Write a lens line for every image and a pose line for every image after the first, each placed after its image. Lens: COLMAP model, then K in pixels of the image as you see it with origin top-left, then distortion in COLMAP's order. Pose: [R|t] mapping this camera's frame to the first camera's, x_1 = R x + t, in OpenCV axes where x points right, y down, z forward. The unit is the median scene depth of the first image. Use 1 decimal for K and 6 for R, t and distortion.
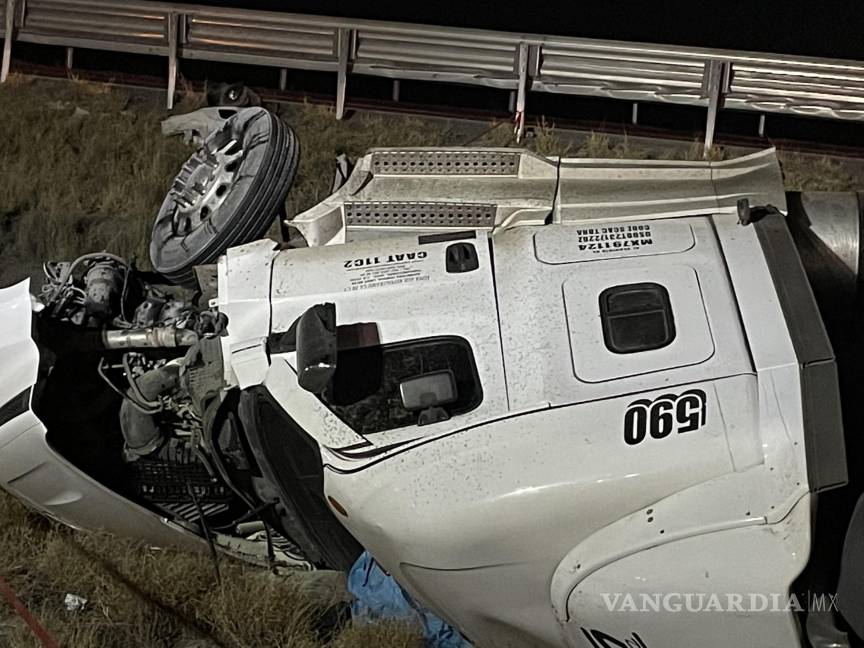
lens RADIAL K [[2058.3, 0, 433.7], [0, 2058.3, 321.5], [0, 0, 1]] dist [0.111283, 0.000000]
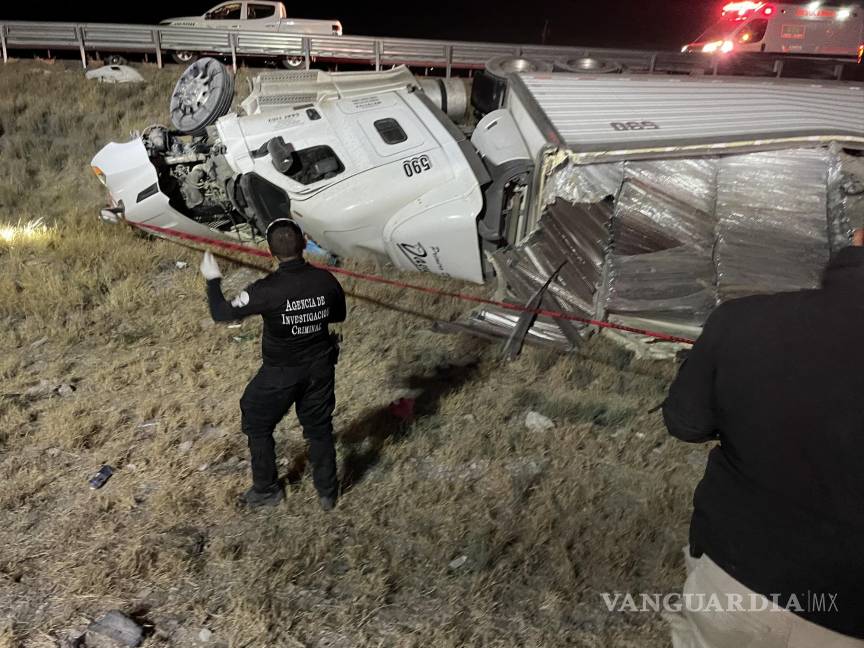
lens RADIAL K [[640.8, 0, 421.1], [0, 640.8, 330.0], [0, 0, 1]] dist [0.070515, -0.074814]
pose [[0.910339, -0.205742, 0.359100, -0.215297], [0.094713, 0.948218, 0.303170, -0.006411], [-0.402880, -0.241976, 0.882687, 0.136264]]
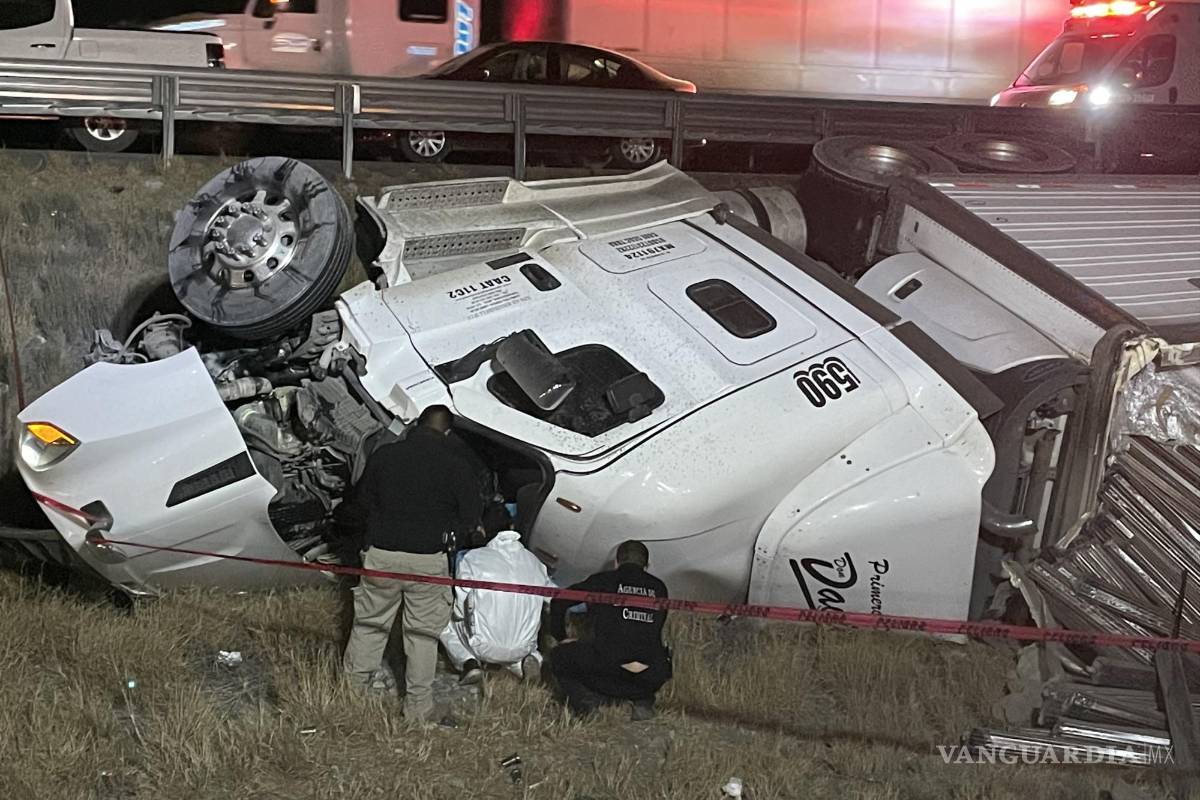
lens RADIAL K [[1892.2, 0, 610.4], [0, 1892.2, 363.7], [0, 0, 1]] dist [0.100129, 0.000000]
pose [[0.761251, -0.143085, 0.632474, -0.622109], [0.114407, 0.989687, 0.086196, -0.068851], [-0.638285, 0.006743, 0.769770, 0.165774]]
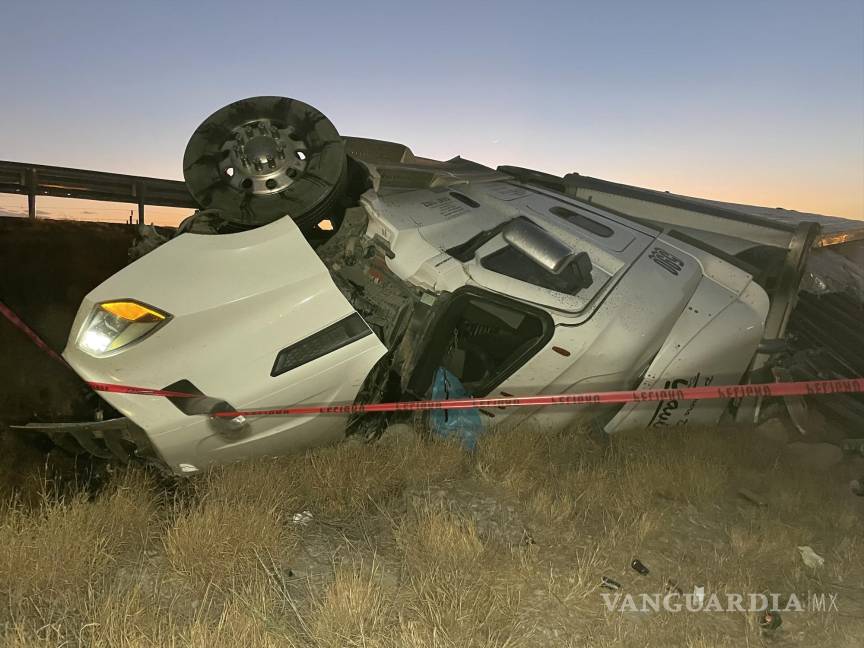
lens RADIAL K [[652.3, 0, 429.3], [0, 652.3, 321.3], [0, 0, 1]] dist [0.075212, -0.085527]
pose [[0.442107, -0.150760, 0.884202, -0.453256], [0.150584, 0.984258, 0.092526, 0.010375], [-0.884232, 0.092240, 0.457849, 0.796105]]
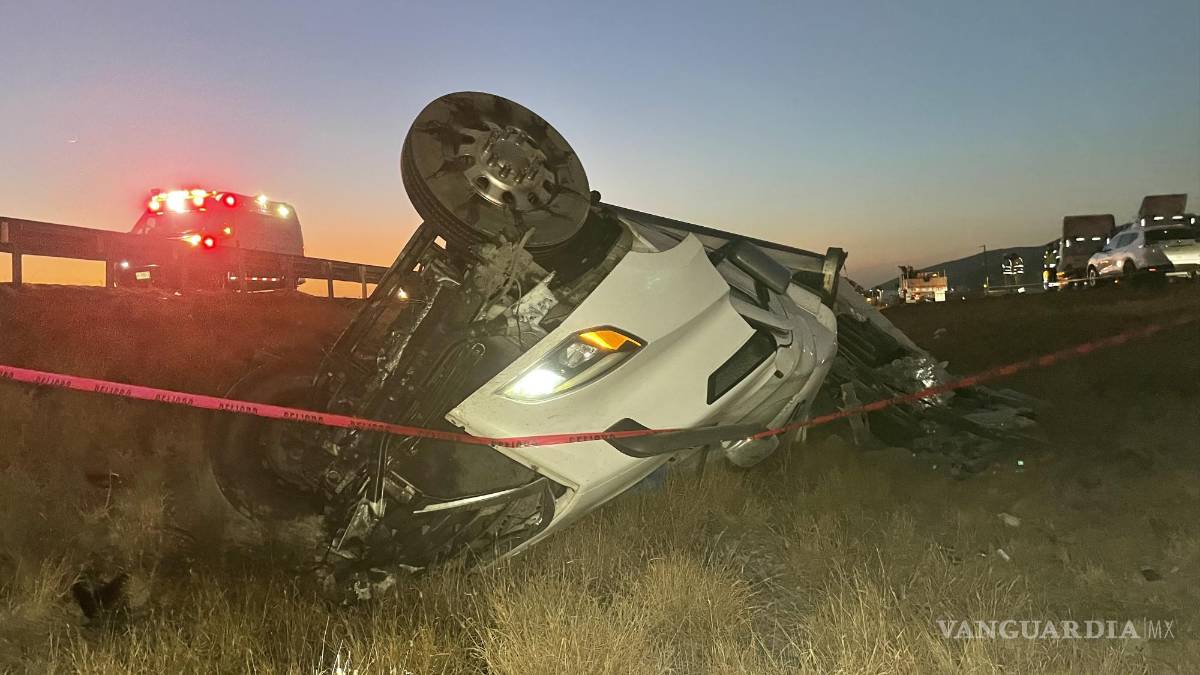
lens RADIAL K [[903.4, 0, 593.5], [0, 903.4, 336.9], [0, 0, 1]] dist [0.084629, -0.091978]
pose [[-0.142840, -0.099395, 0.984742, -0.596082], [0.167501, 0.978165, 0.123028, -0.032477], [-0.975469, 0.182519, -0.123073, 1.098804]]
